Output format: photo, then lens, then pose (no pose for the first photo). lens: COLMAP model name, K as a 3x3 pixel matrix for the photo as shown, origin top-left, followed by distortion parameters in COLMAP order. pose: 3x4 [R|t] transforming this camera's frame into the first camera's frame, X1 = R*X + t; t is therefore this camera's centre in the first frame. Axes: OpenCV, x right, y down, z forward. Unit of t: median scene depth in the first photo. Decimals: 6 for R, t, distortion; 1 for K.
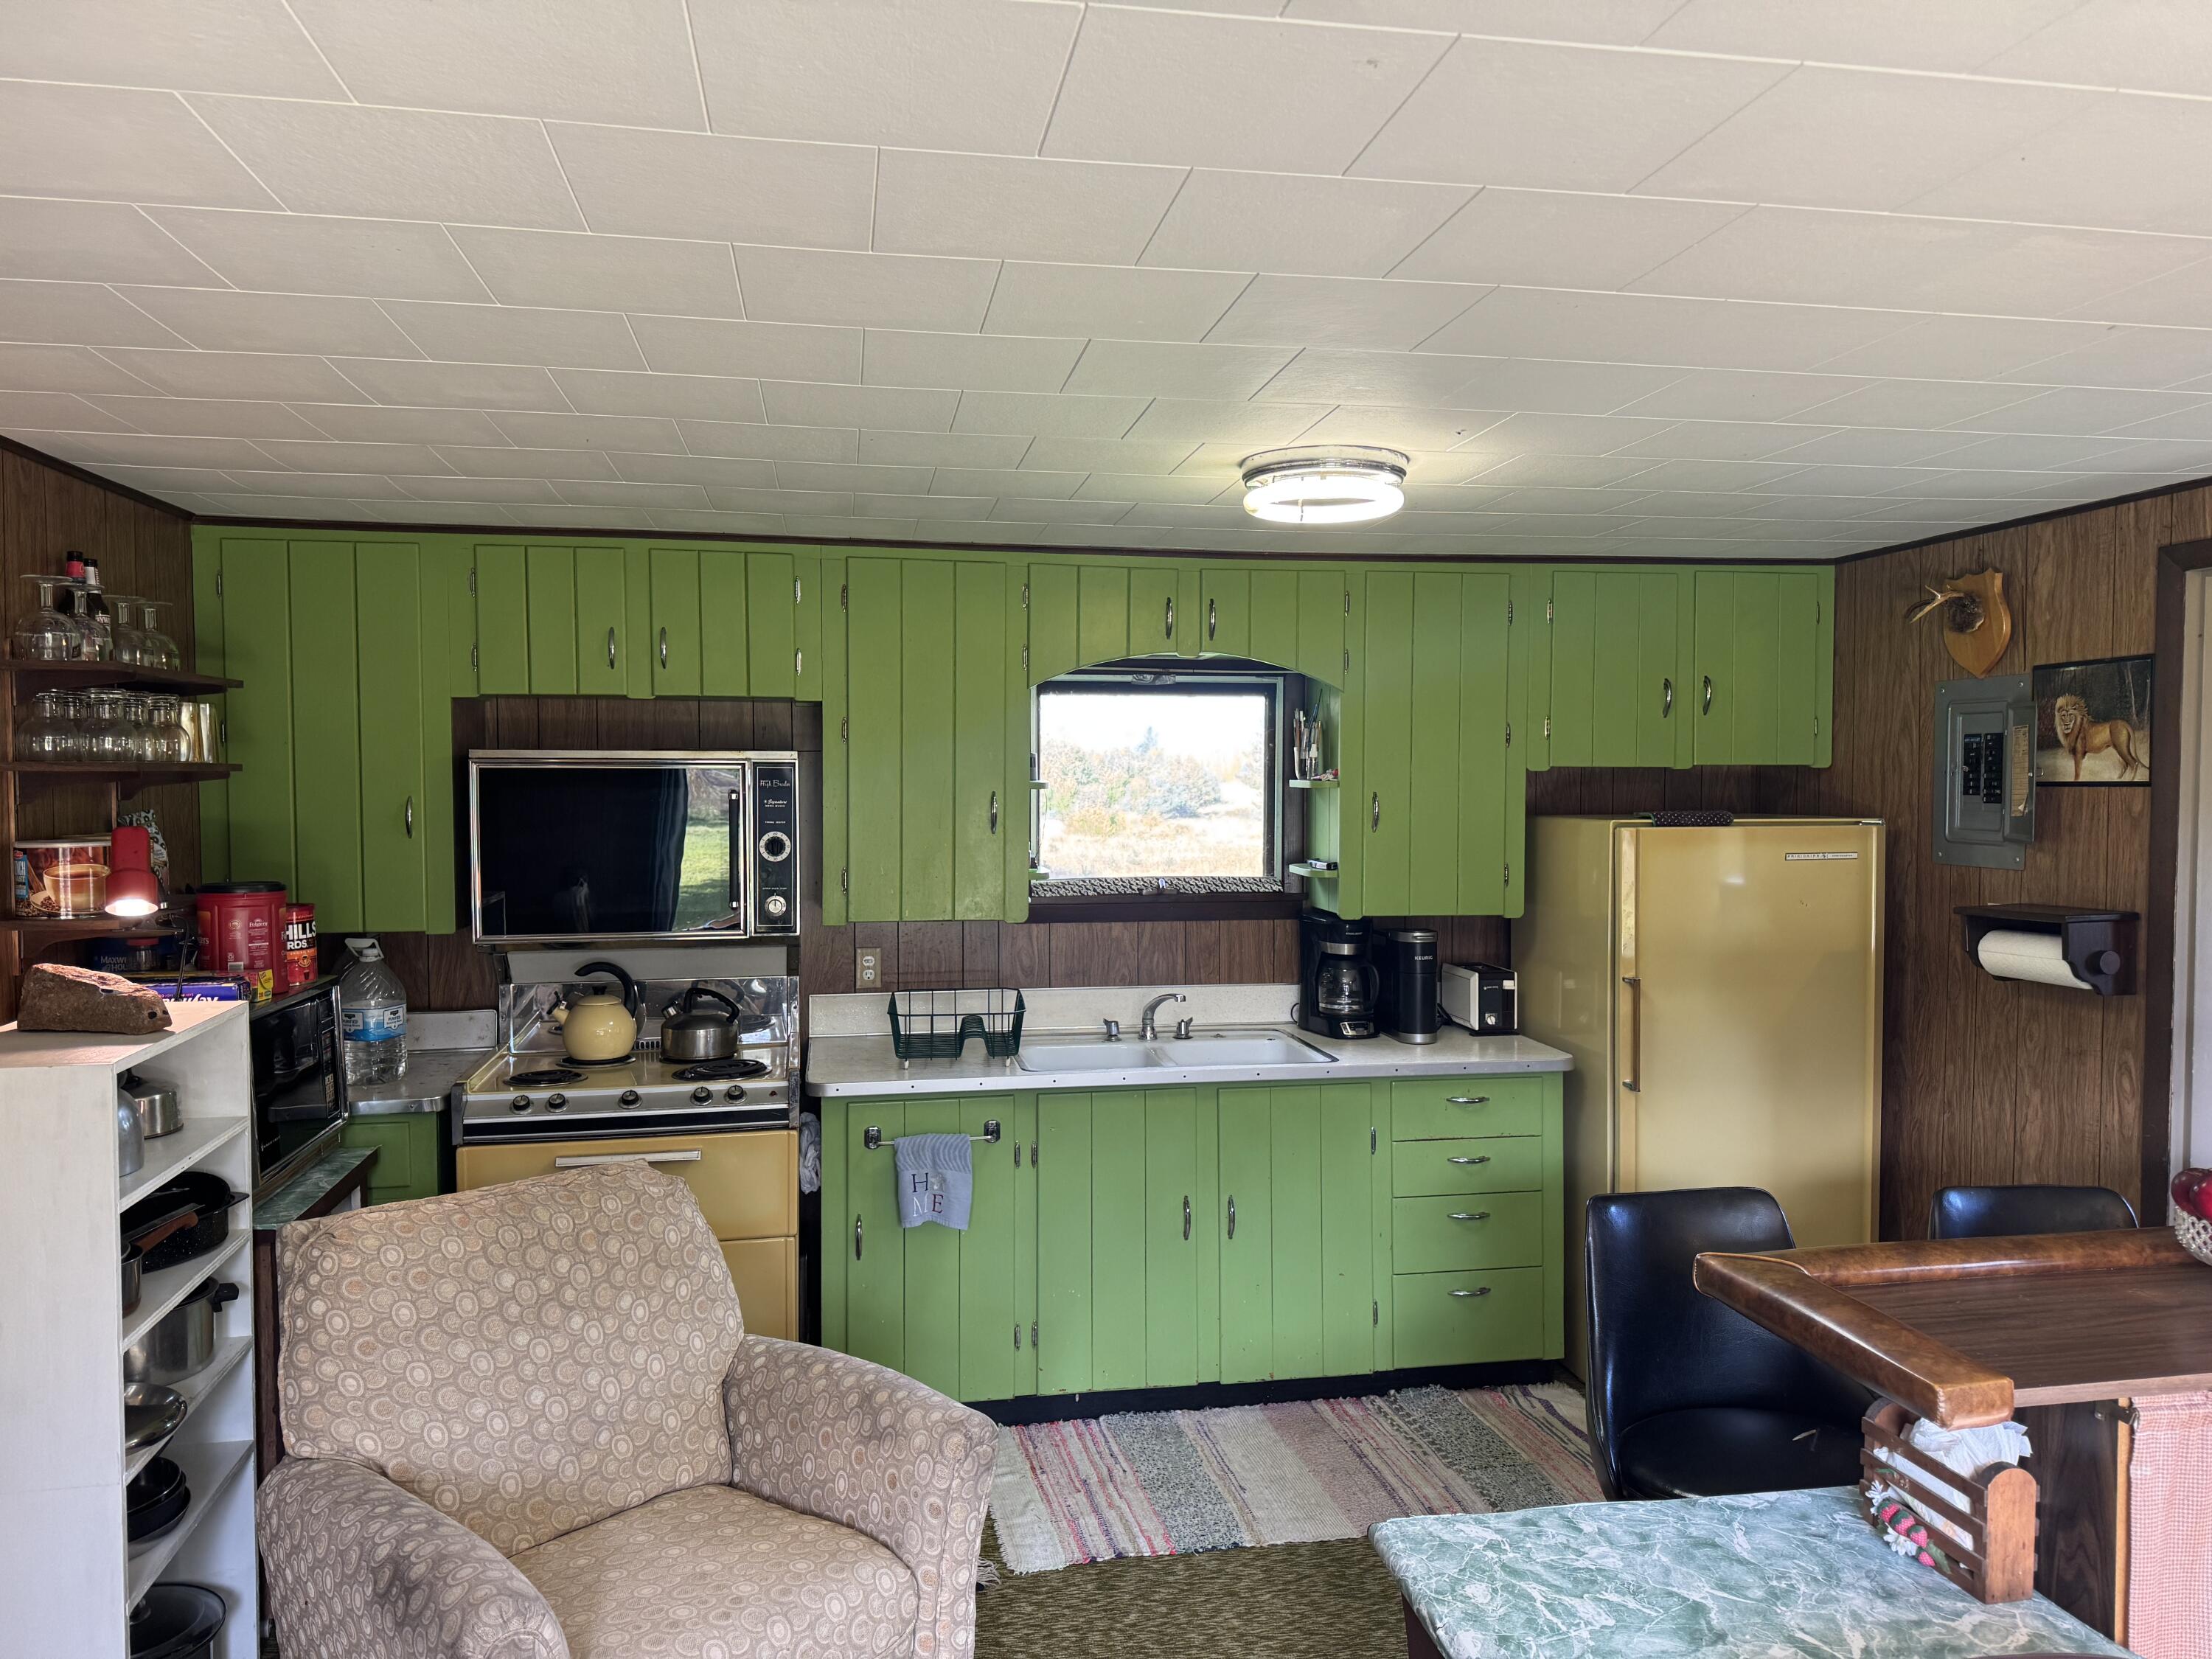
lens RADIAL K [[1573.6, 0, 1110.7], [0, 1573.6, 830.7], [0, 0, 1]] dist [0.084282, -0.086508]
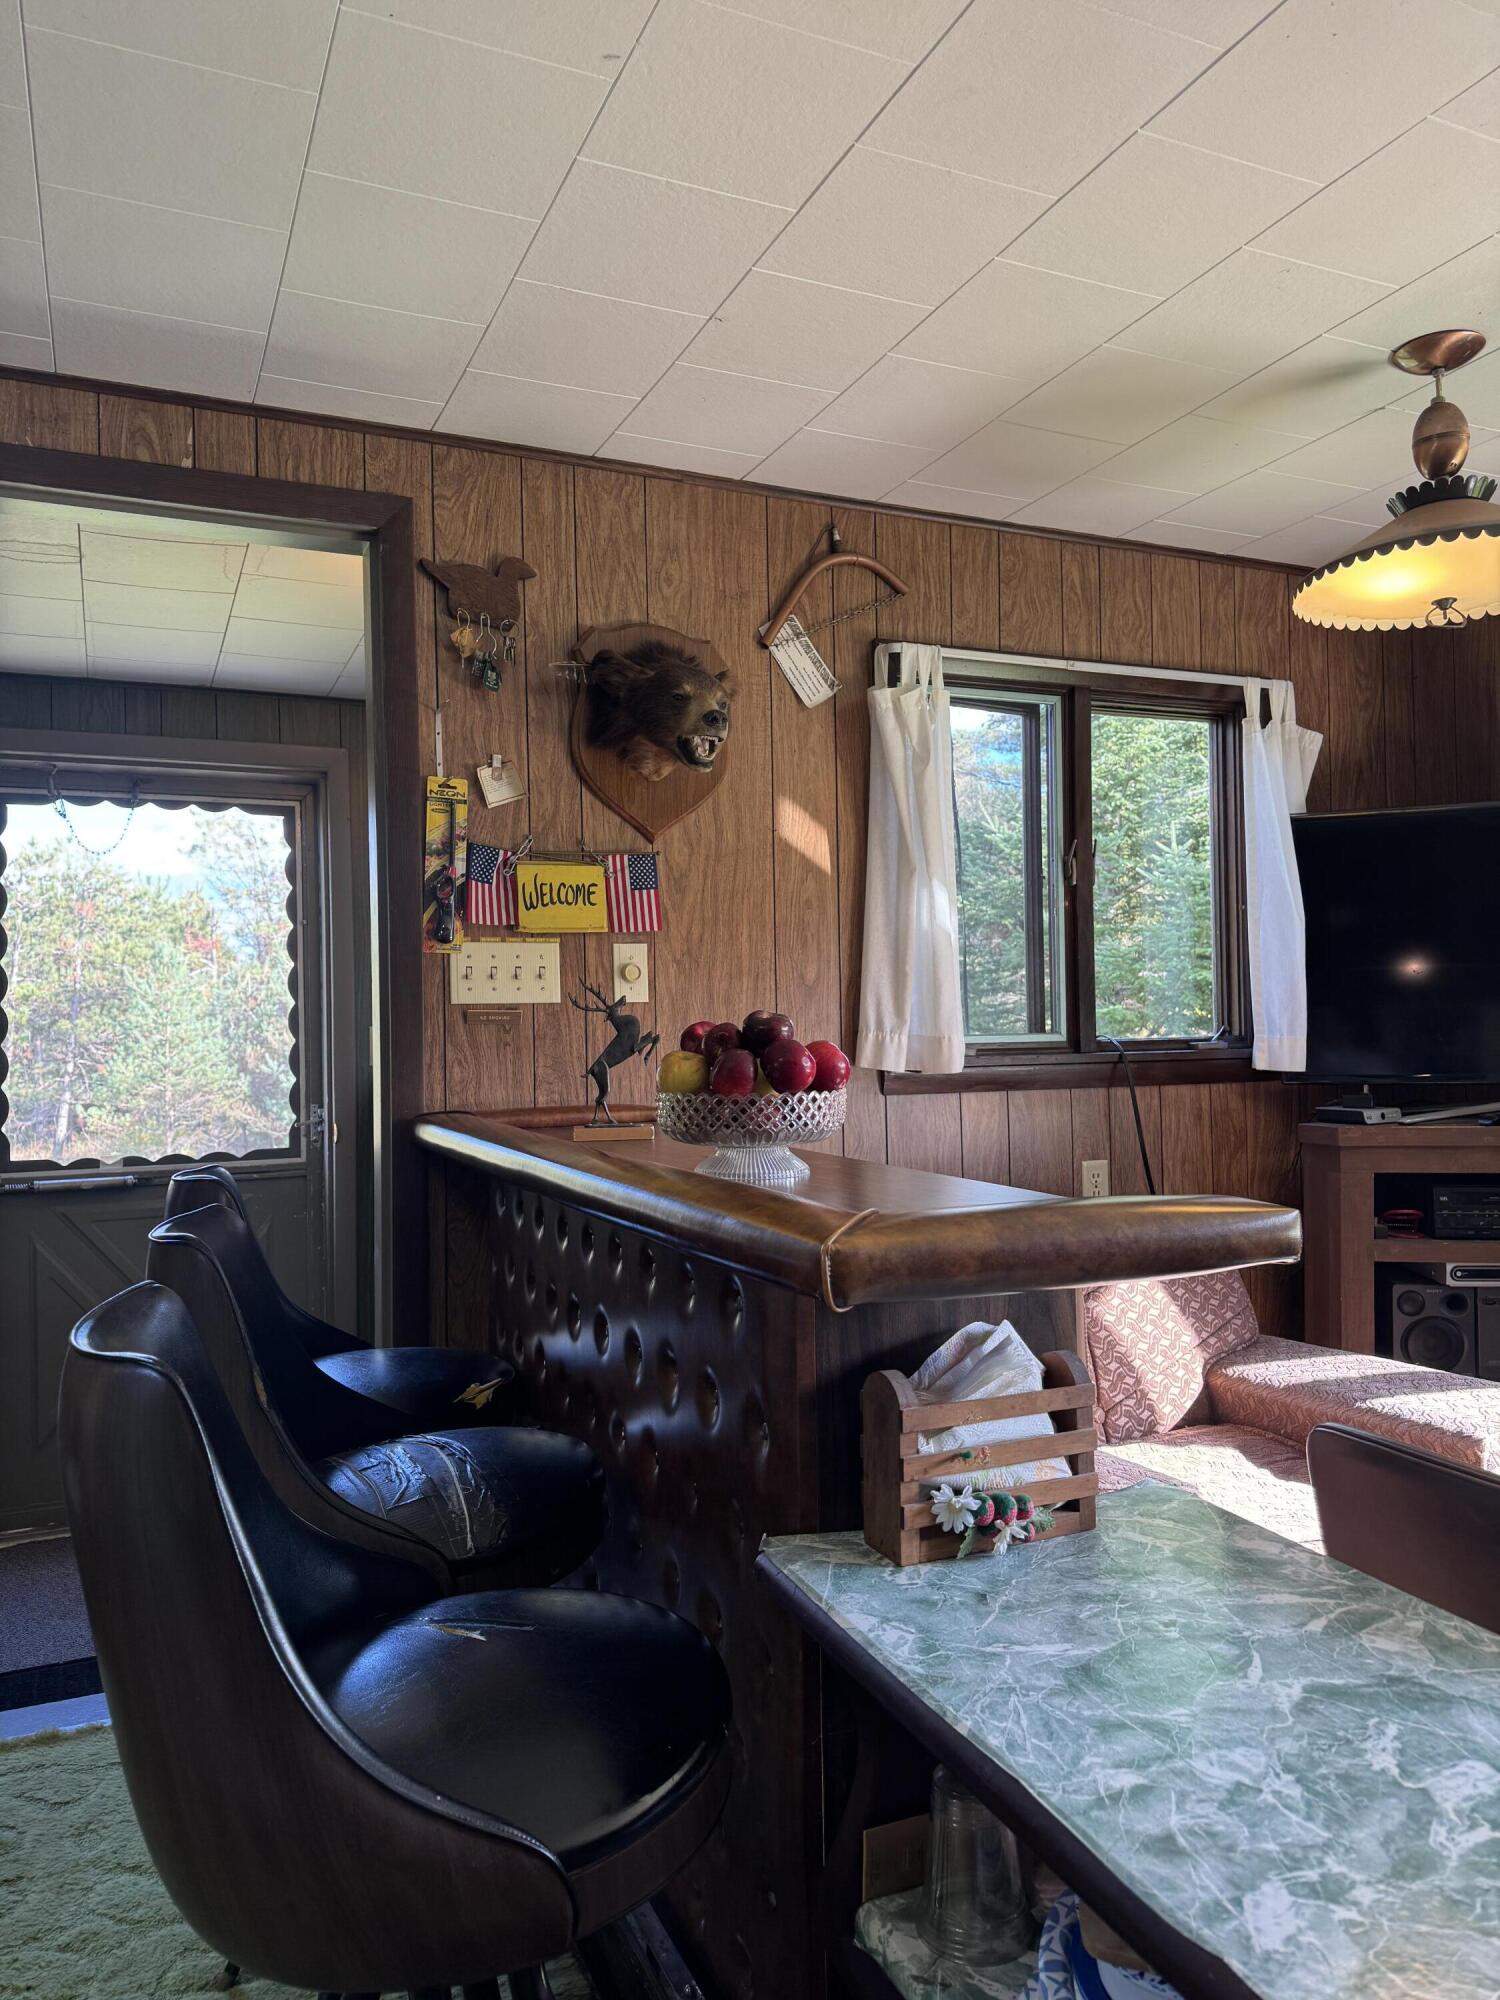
lens RADIAL K [[1422.8, 0, 749.1], [0, 1422.8, 1011.4], [0, 0, 1]] dist [0.084282, -0.086508]
pose [[-0.240513, 0.025416, 0.970313, -0.110505], [0.058443, 0.998223, -0.011661, 0.209274], [-0.968885, 0.053904, -0.241571, 1.248458]]
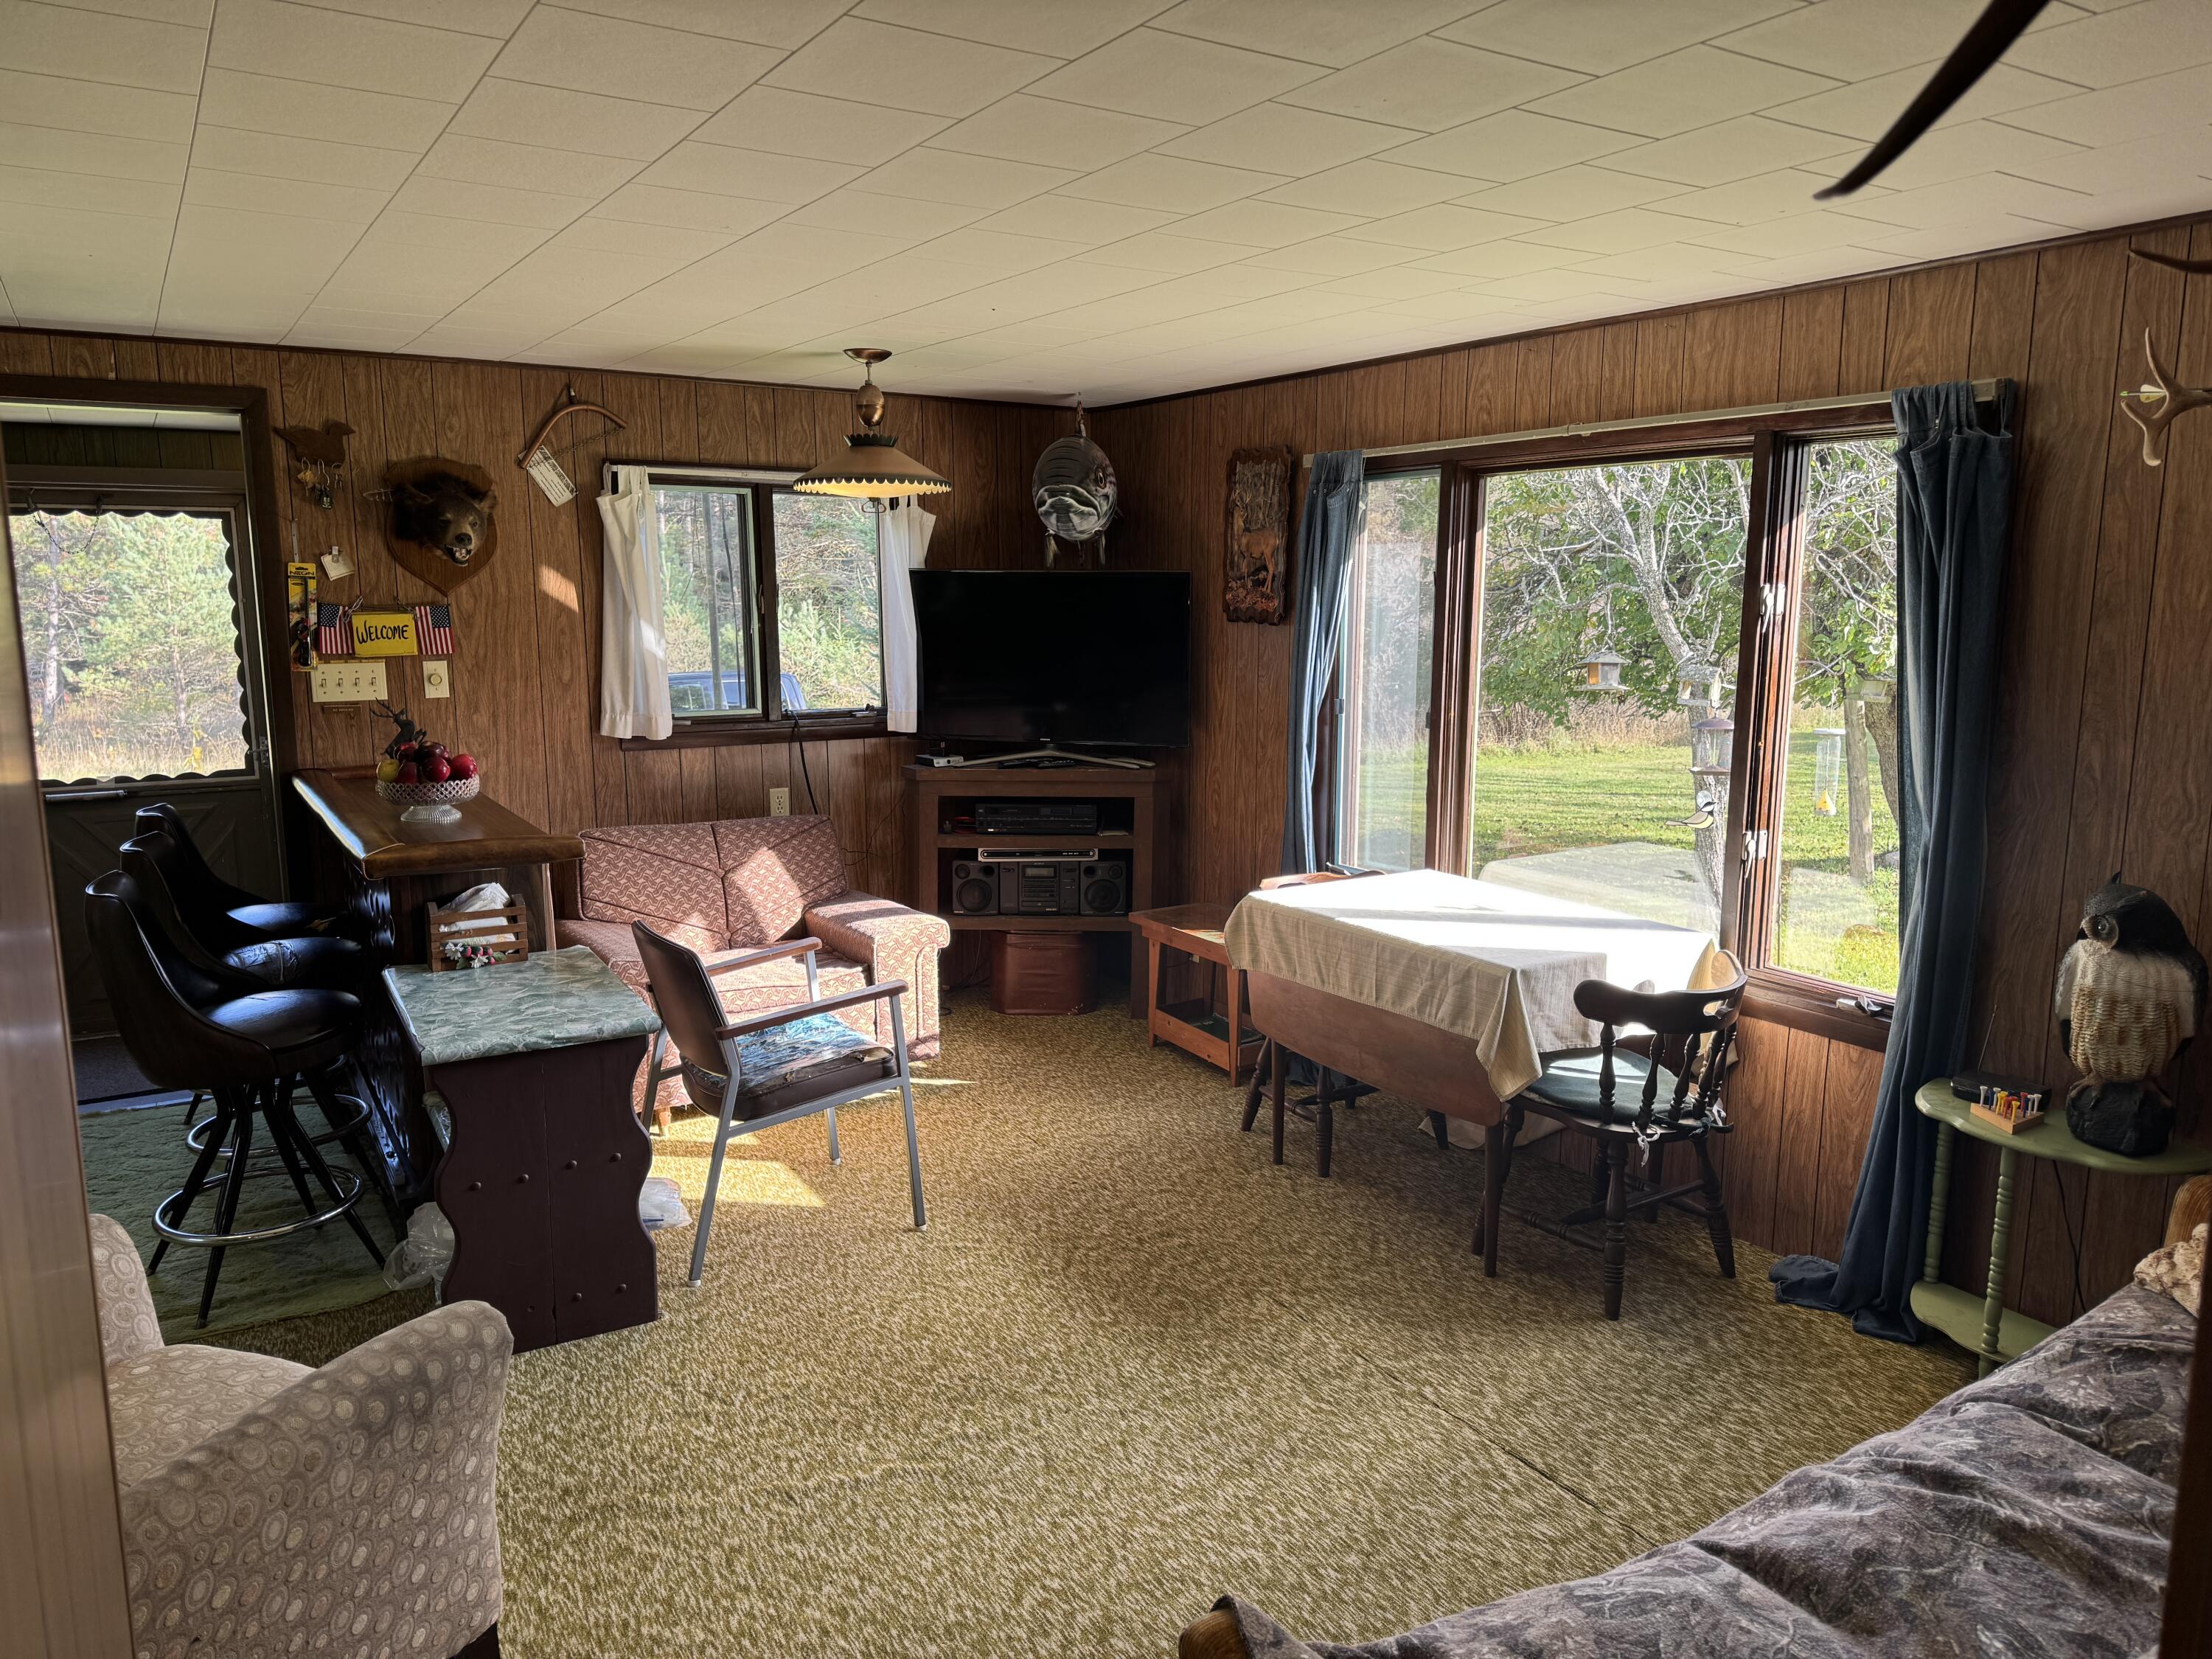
lens RADIAL K [[1573.6, 0, 1101.1], [0, 1573.6, 834.9], [0, 0, 1]] dist [0.084282, -0.086508]
pose [[-0.367964, -0.141357, 0.919032, -1.487554], [0.040307, 0.985023, 0.167646, 0.009180], [-0.928966, 0.098731, -0.356756, 0.967798]]
